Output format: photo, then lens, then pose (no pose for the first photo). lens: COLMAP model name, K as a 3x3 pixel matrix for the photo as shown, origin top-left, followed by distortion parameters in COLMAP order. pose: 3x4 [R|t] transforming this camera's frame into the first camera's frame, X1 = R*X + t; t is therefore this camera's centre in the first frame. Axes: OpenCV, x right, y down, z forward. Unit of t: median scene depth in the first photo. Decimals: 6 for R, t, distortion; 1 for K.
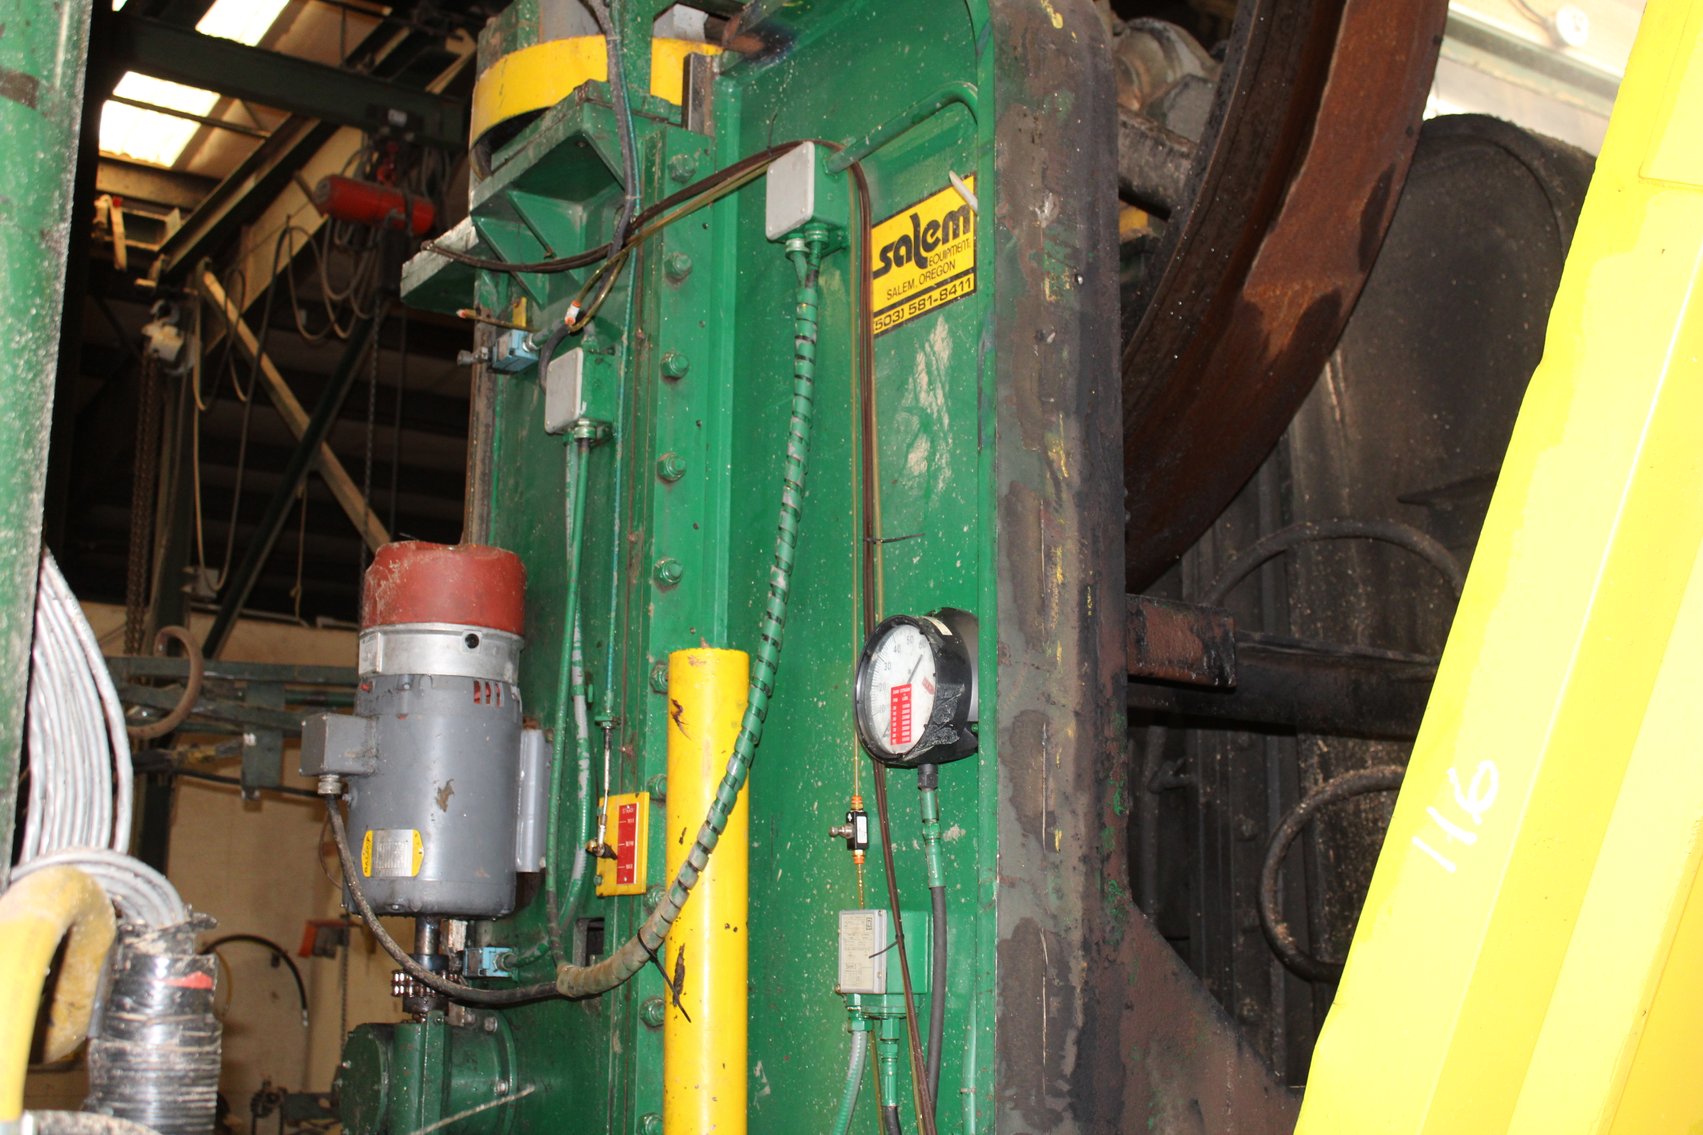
lens RADIAL K [[2103.3, 0, 888.8], [0, 2103.3, 564.7], [0, 0, 1]] dist [-0.064491, 0.000000]
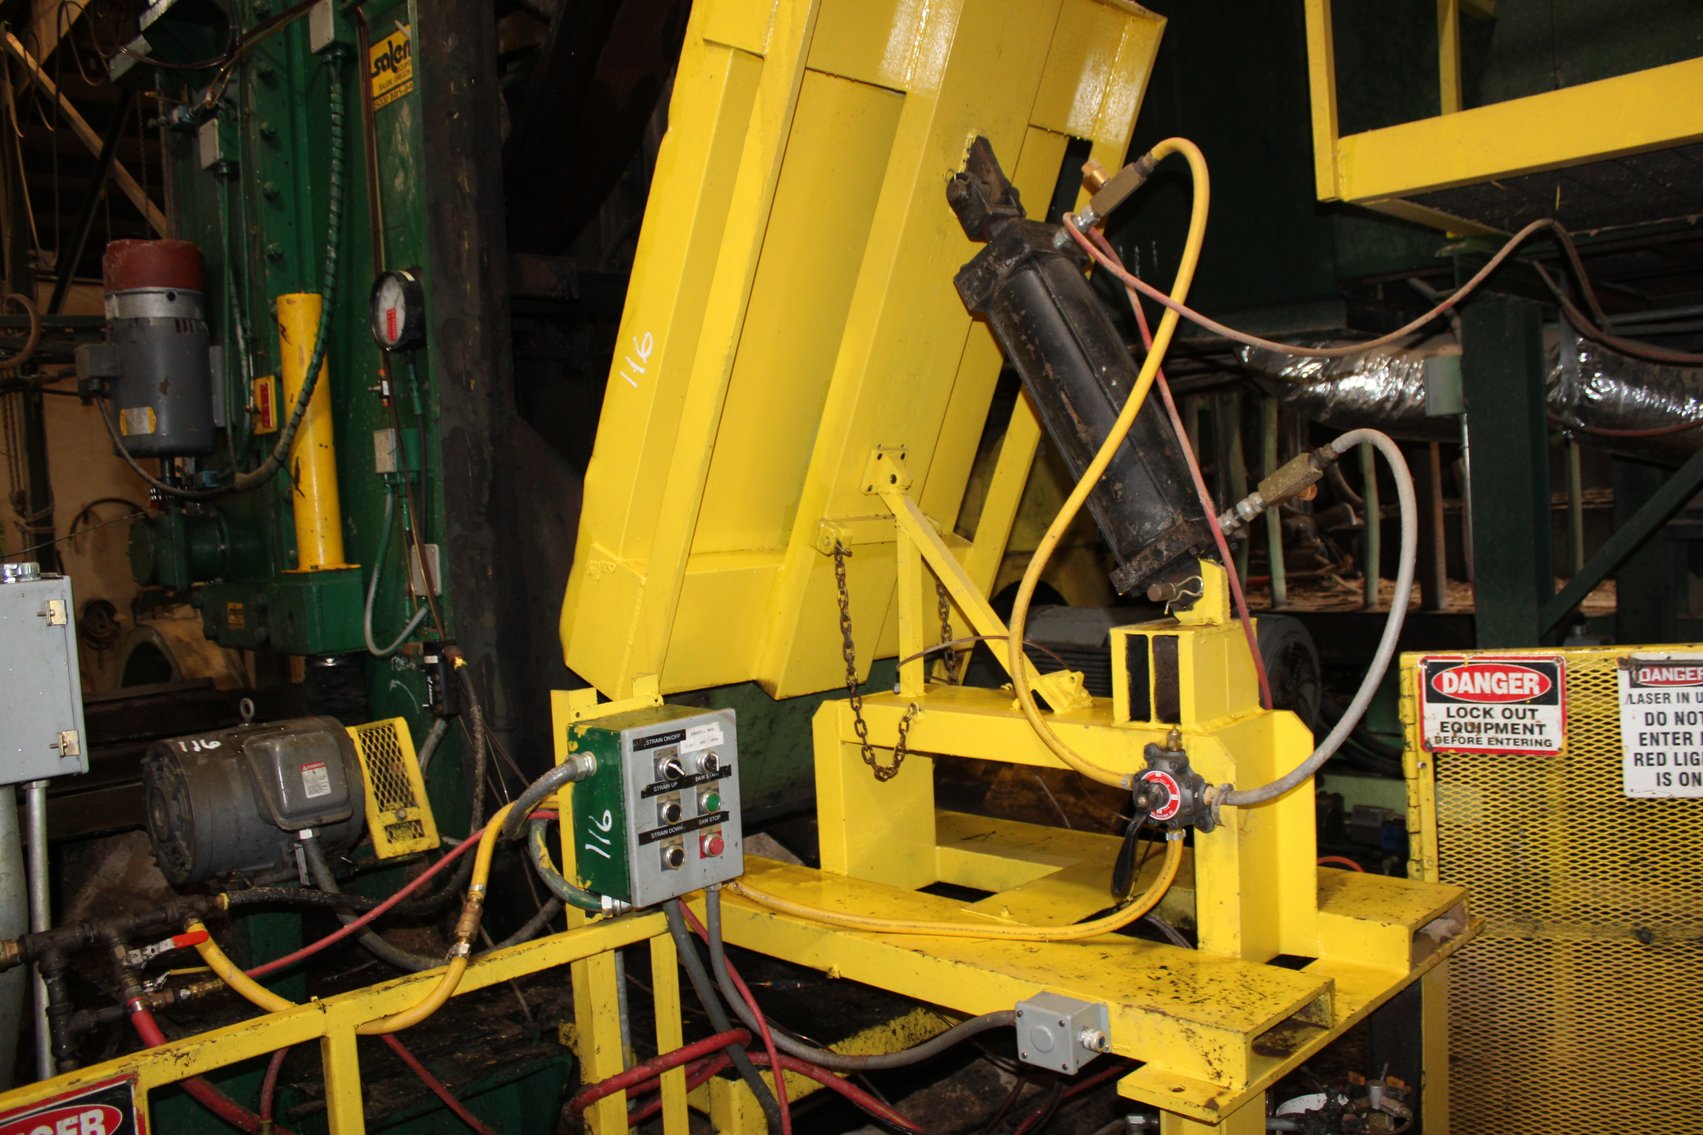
lens RADIAL K [[1403.5, 0, 886.0], [0, 1403.5, 561.7], [0, 0, 1]] dist [-0.154742, 0.114832]
pose [[0.974420, -0.078685, 0.210507, 0.137850], [0.025046, 0.968889, 0.246224, -0.012075], [-0.223332, -0.234653, 0.946076, -0.260661]]
